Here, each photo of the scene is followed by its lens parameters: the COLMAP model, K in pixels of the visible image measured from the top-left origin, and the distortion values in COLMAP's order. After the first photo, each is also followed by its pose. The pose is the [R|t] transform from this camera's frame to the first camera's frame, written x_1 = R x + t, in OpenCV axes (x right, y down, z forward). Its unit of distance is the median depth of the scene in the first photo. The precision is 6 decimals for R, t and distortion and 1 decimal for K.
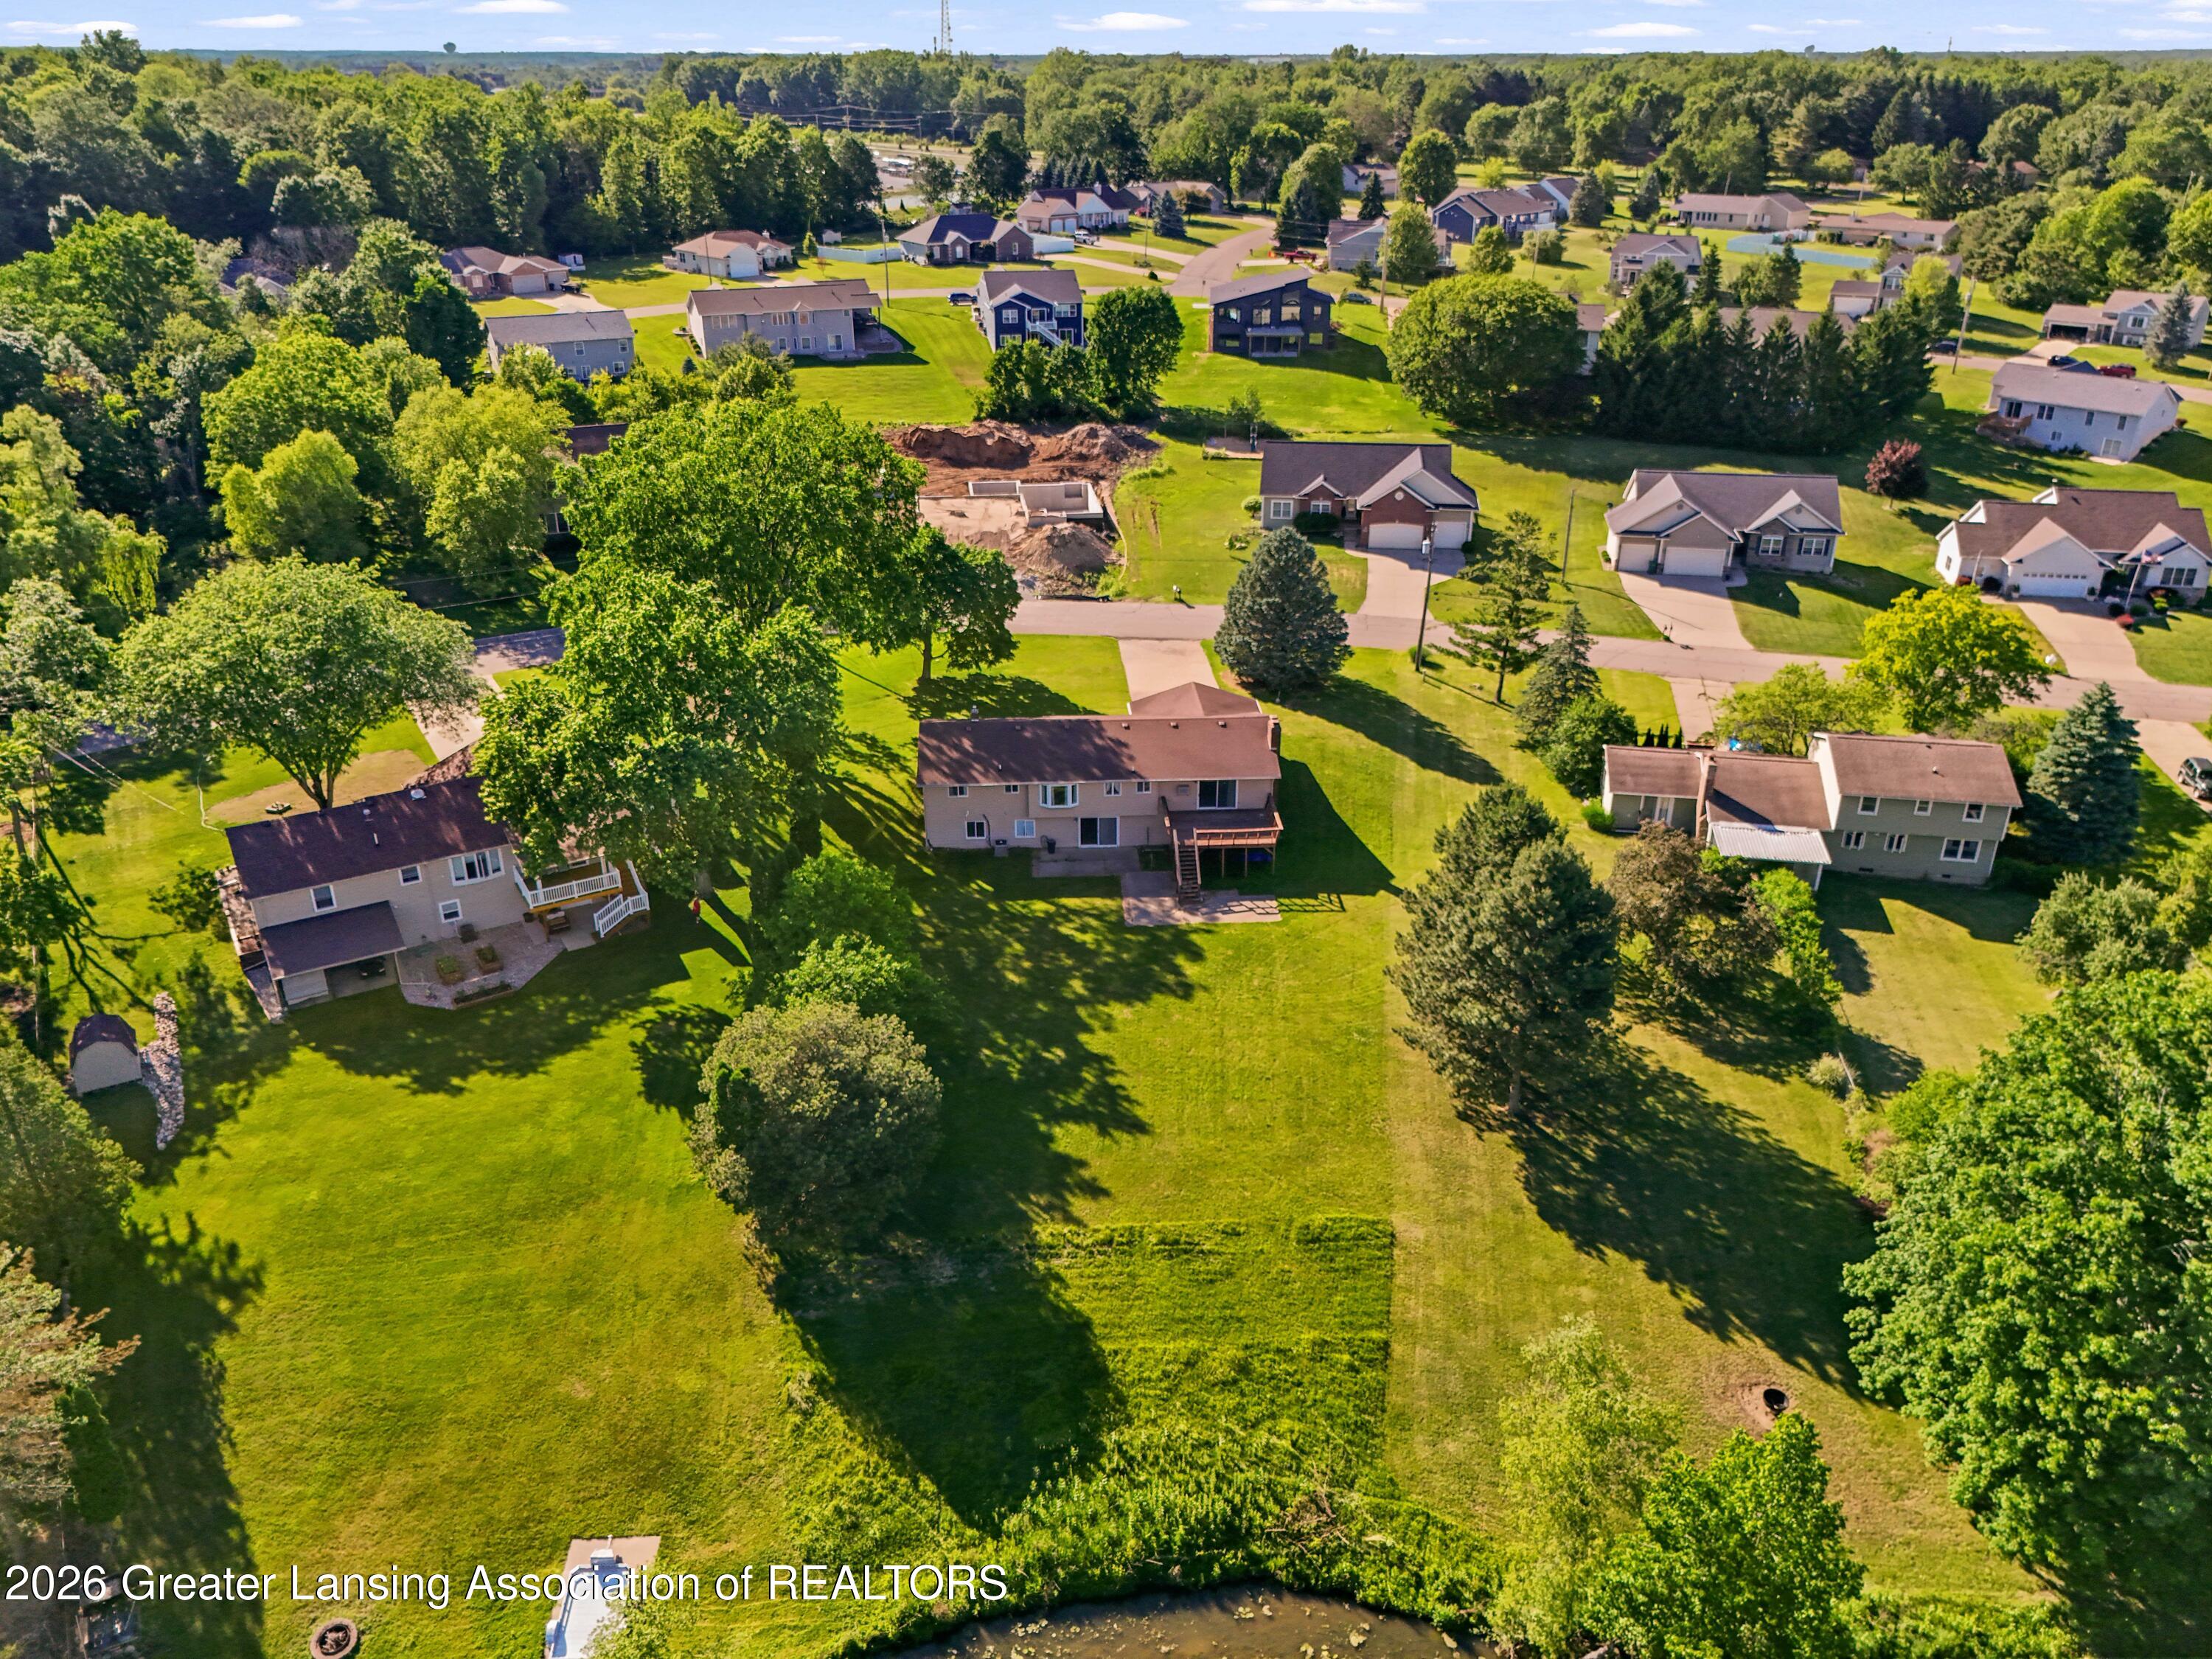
lens RADIAL K [[1632.2, 0, 1106.0], [0, 1632.2, 829.5], [0, 0, 1]] dist [0.048186, -0.037579]
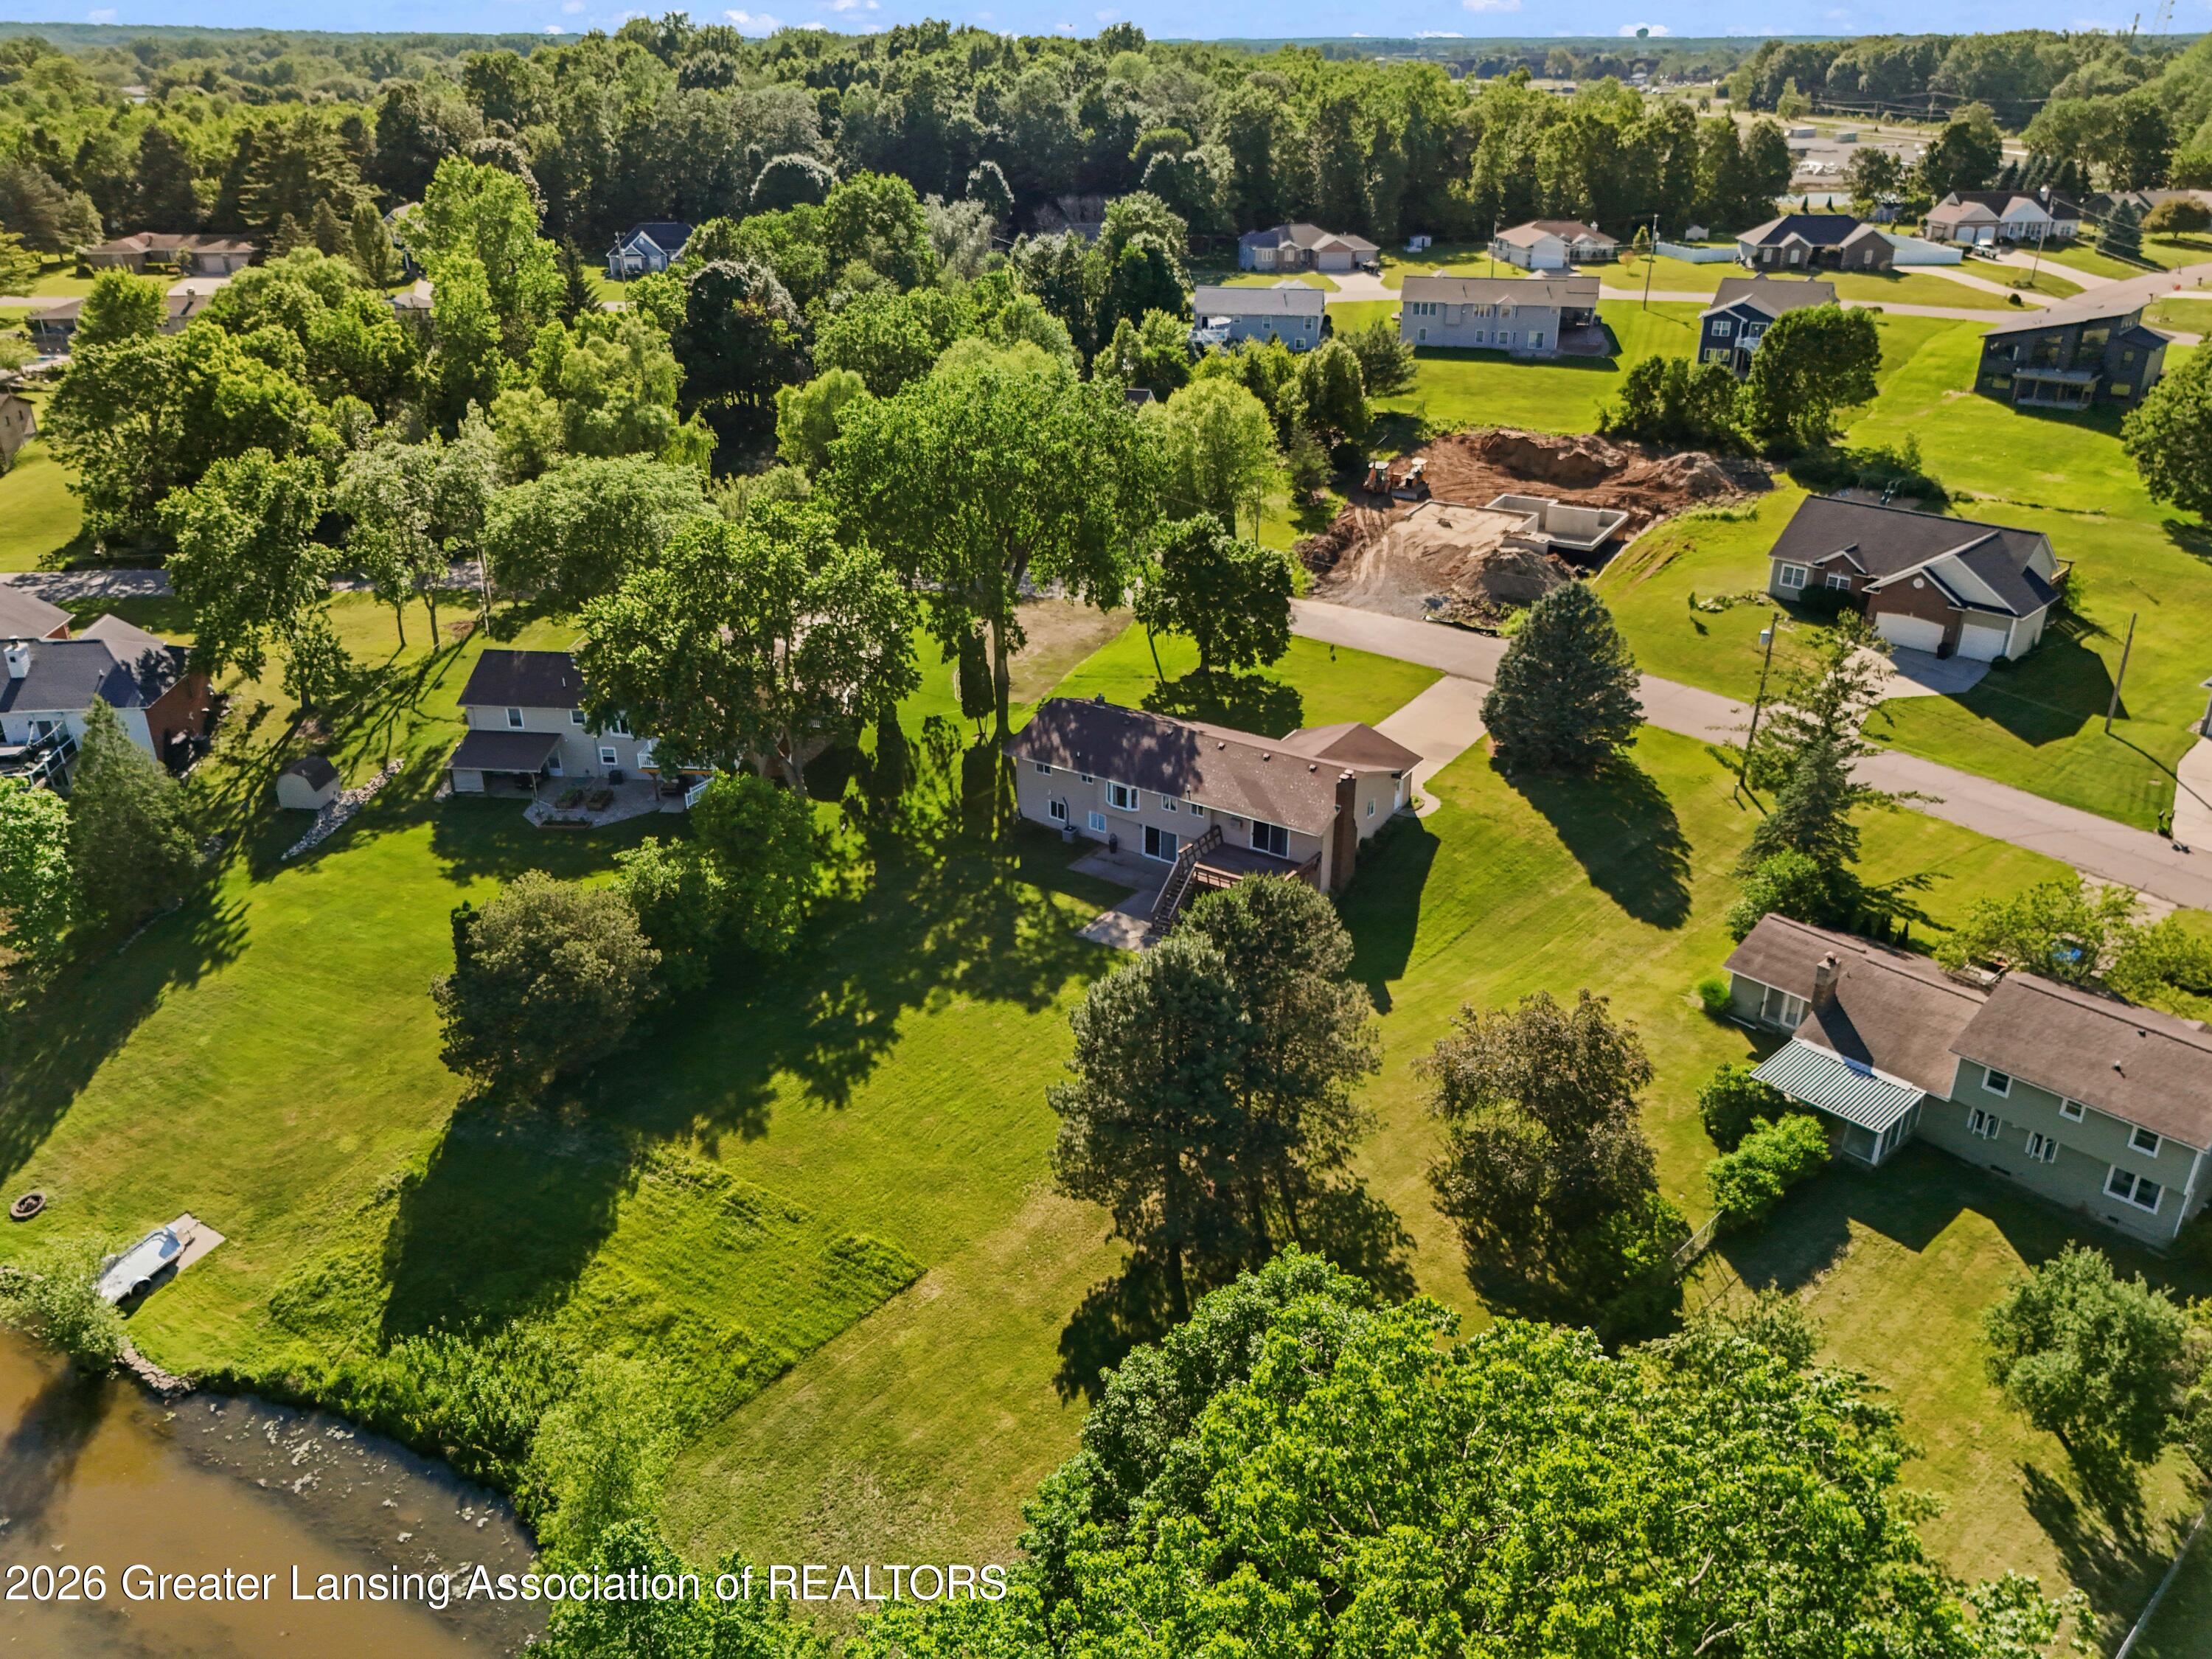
lens RADIAL K [[1632.2, 0, 1106.0], [0, 1632.2, 829.5], [0, 0, 1]] dist [0.048186, -0.037579]
pose [[0.806085, 0.256869, -0.533147, 0.321257], [-0.252807, 0.964016, 0.082231, -0.052199], [0.535085, 0.068498, 0.842017, 0.108085]]
